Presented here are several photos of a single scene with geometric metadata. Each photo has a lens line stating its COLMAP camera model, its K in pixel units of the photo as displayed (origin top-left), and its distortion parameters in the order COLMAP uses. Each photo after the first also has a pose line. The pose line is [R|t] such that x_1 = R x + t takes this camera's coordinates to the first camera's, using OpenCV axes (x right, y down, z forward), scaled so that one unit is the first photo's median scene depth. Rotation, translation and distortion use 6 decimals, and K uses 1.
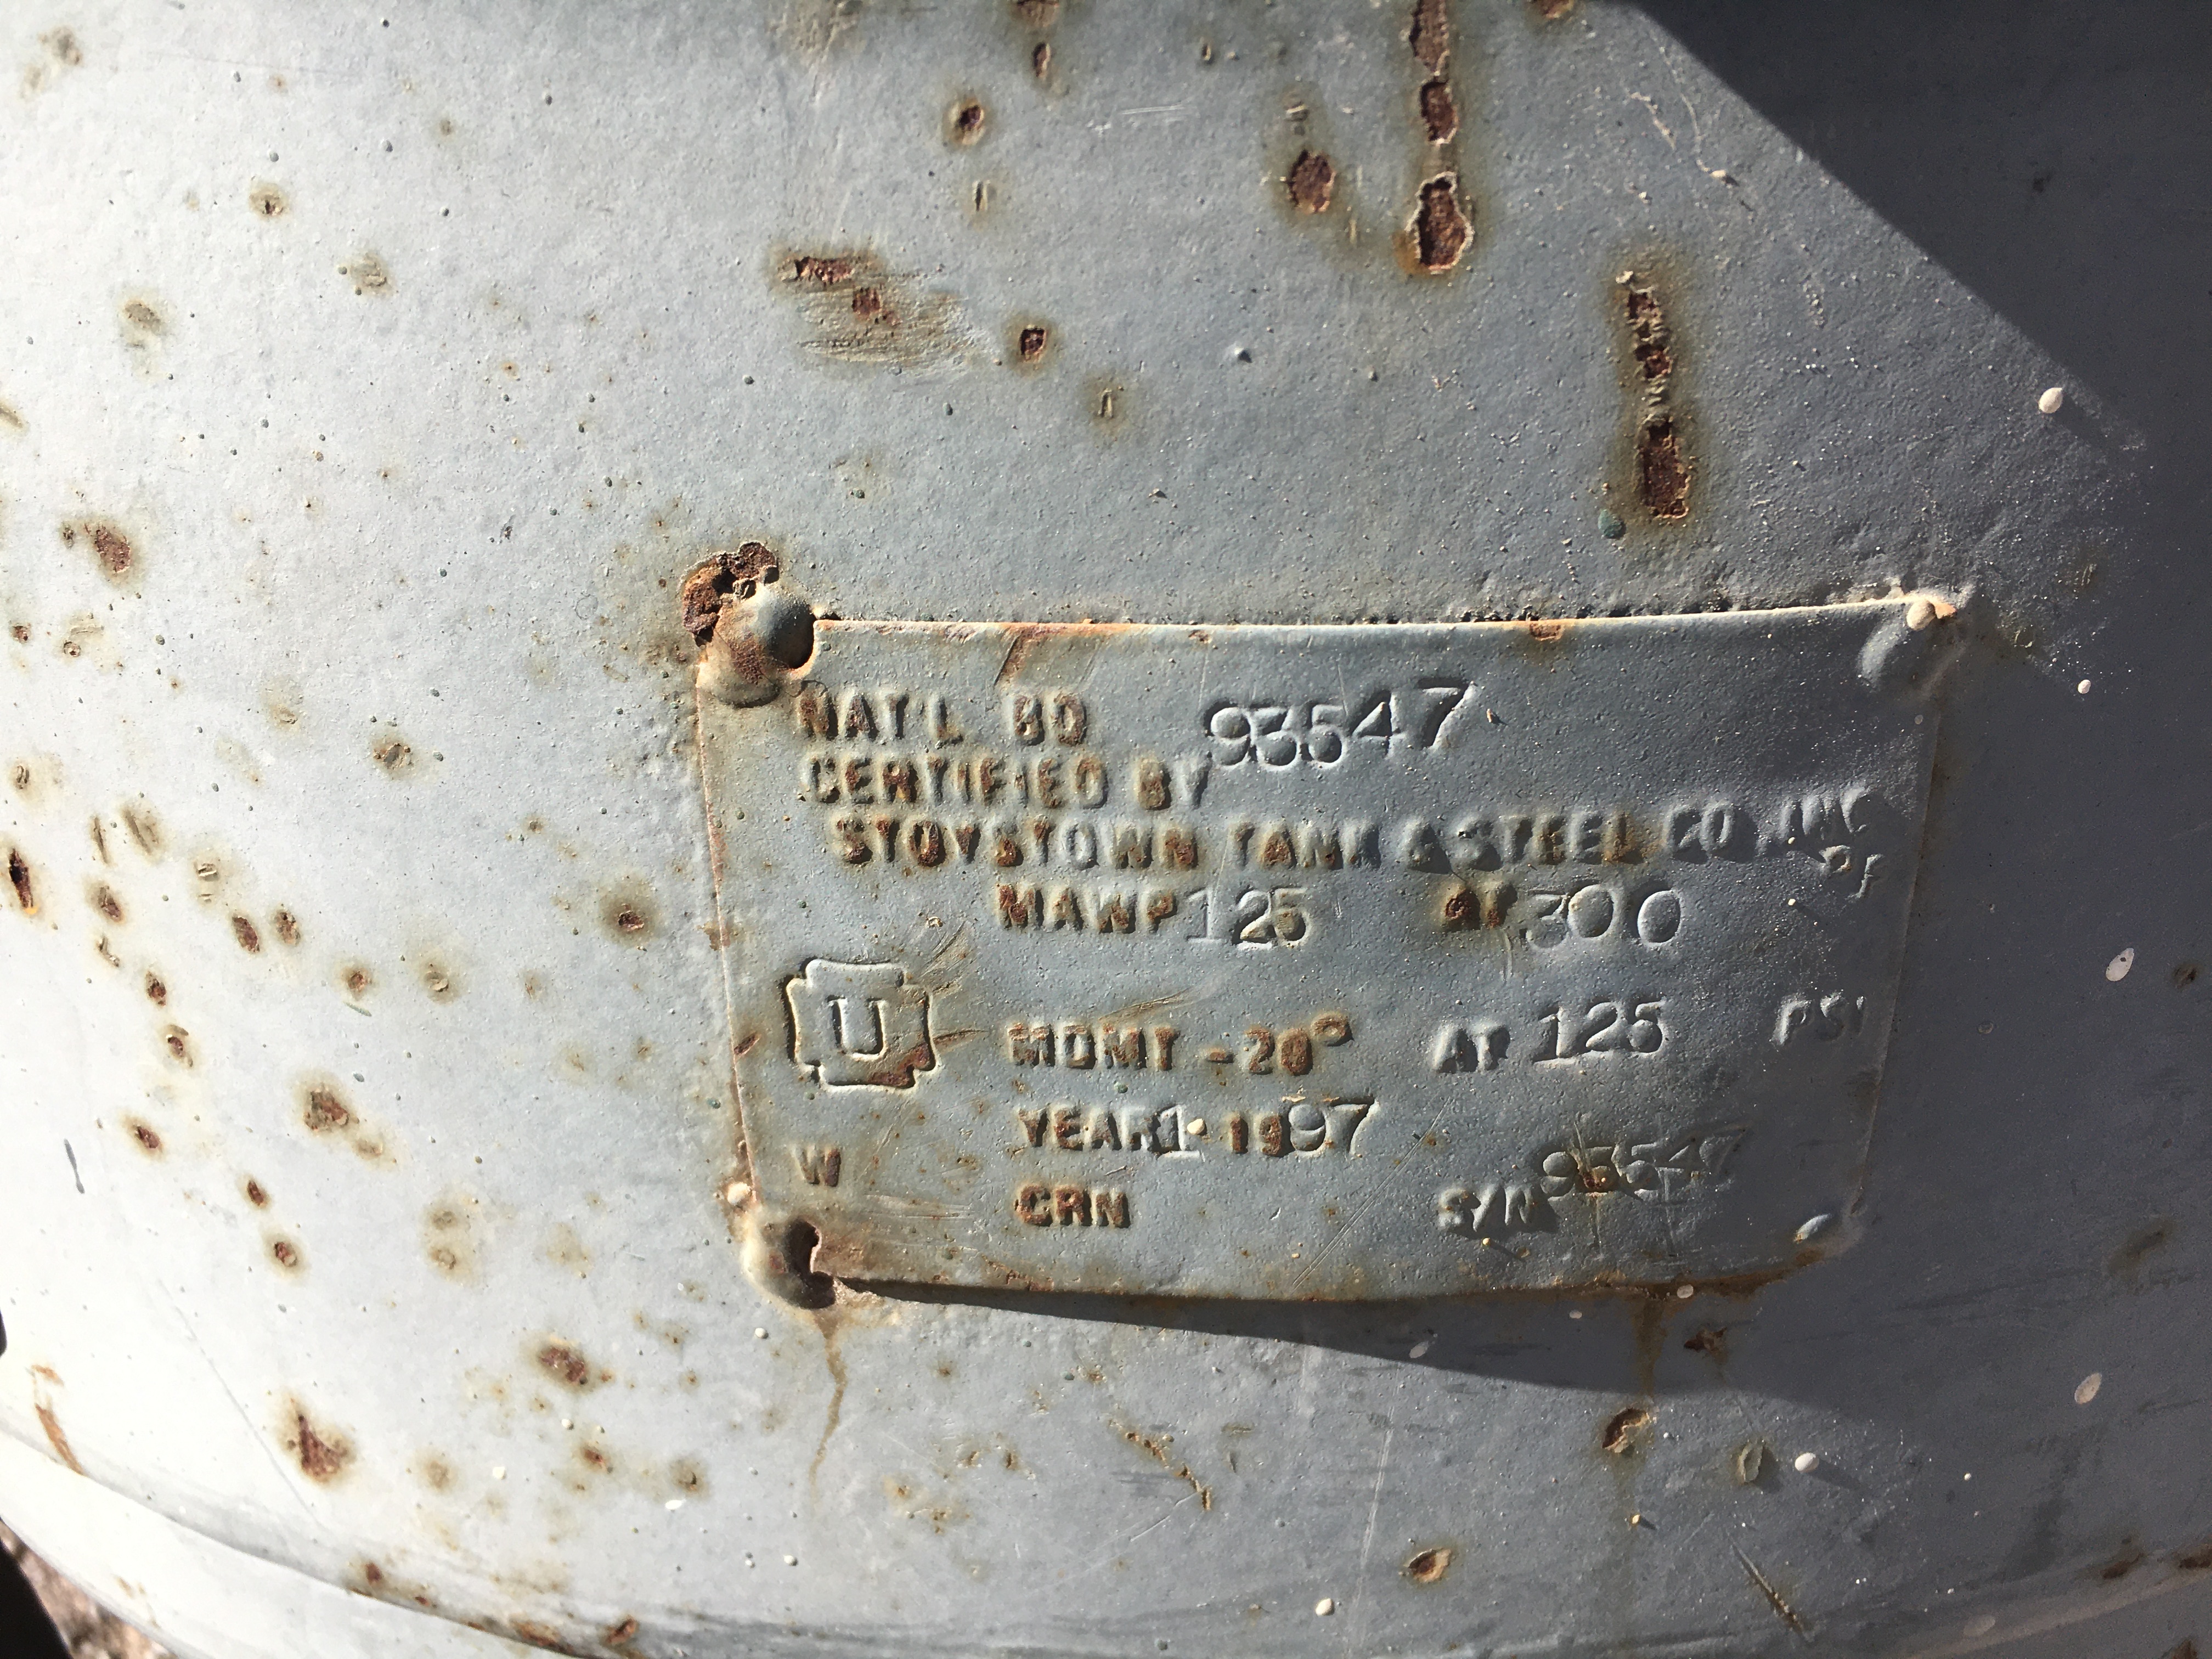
lens RADIAL K [[1910.1, 0, 1106.0], [0, 1910.1, 829.5], [0, 0, 1]] dist [0.065756, -0.112802]
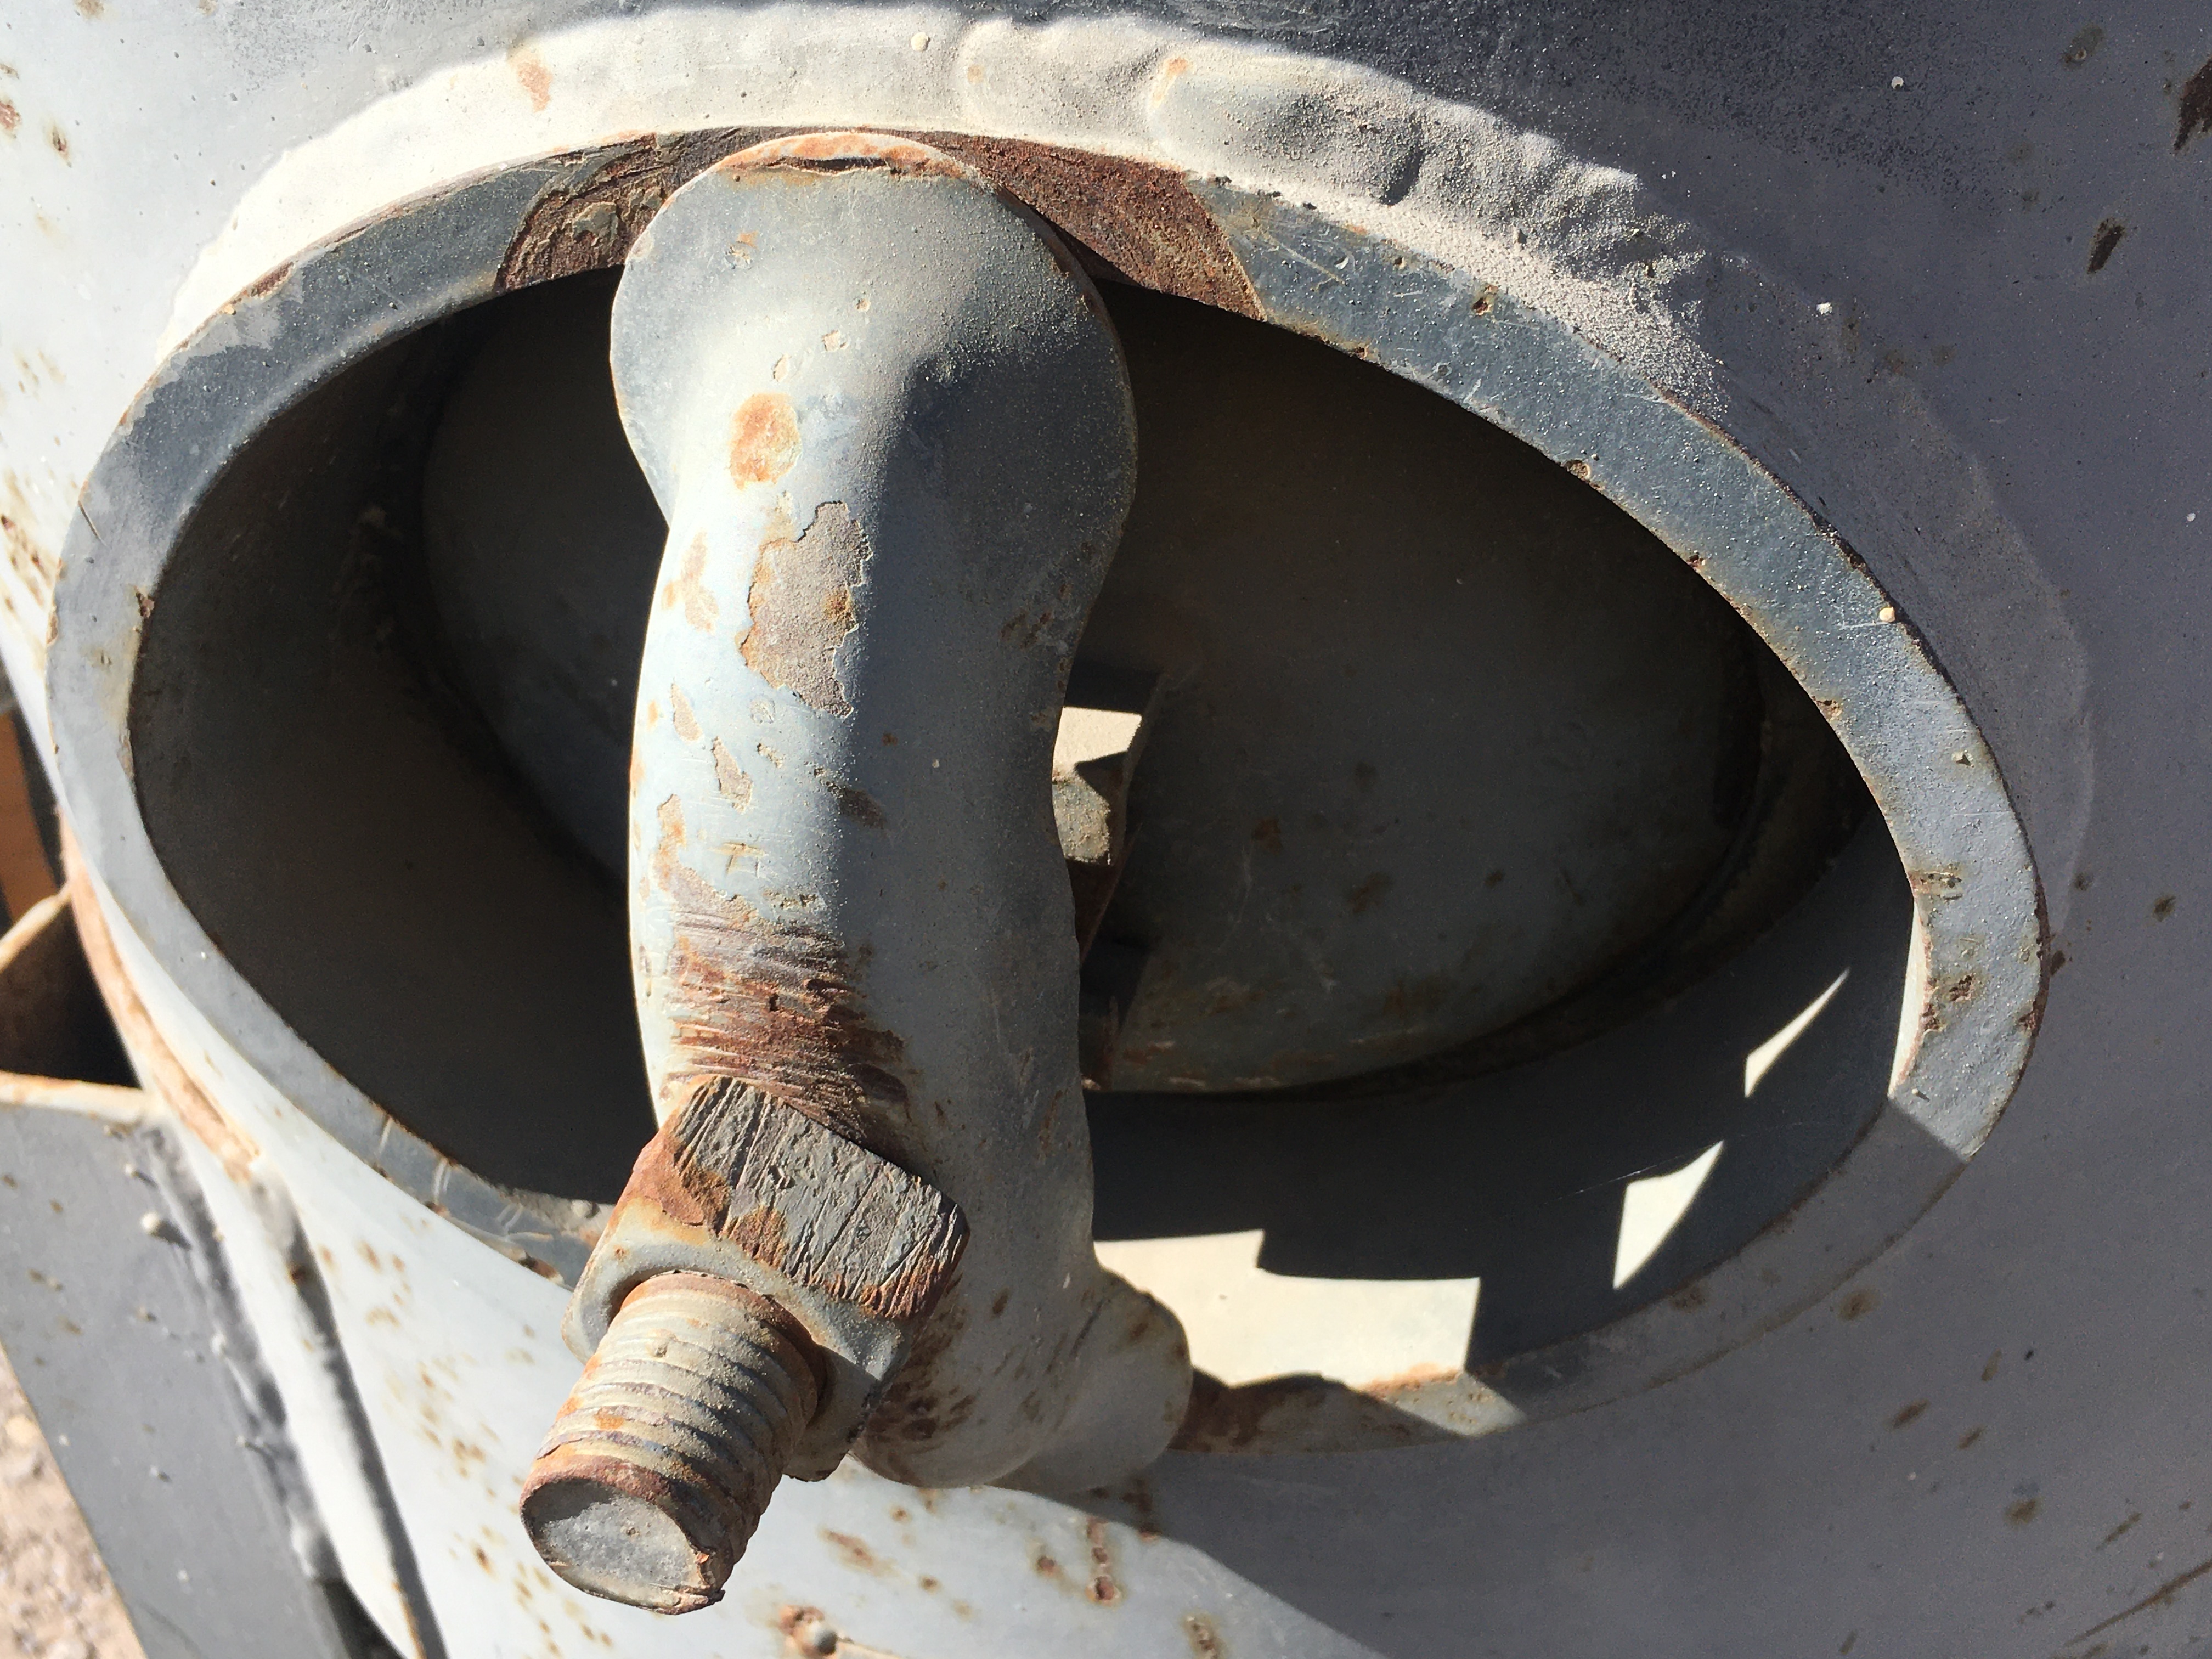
lens RADIAL K [[2348.2, 0, 1106.0], [0, 2348.2, 829.5], [0, 0, 1]] dist [0.053665, -0.115609]
pose [[0.972958, 0.128106, -0.192202, 0.571094], [-0.087770, 0.974740, 0.205376, -1.684280], [0.213657, -0.182952, 0.959624, -1.402174]]
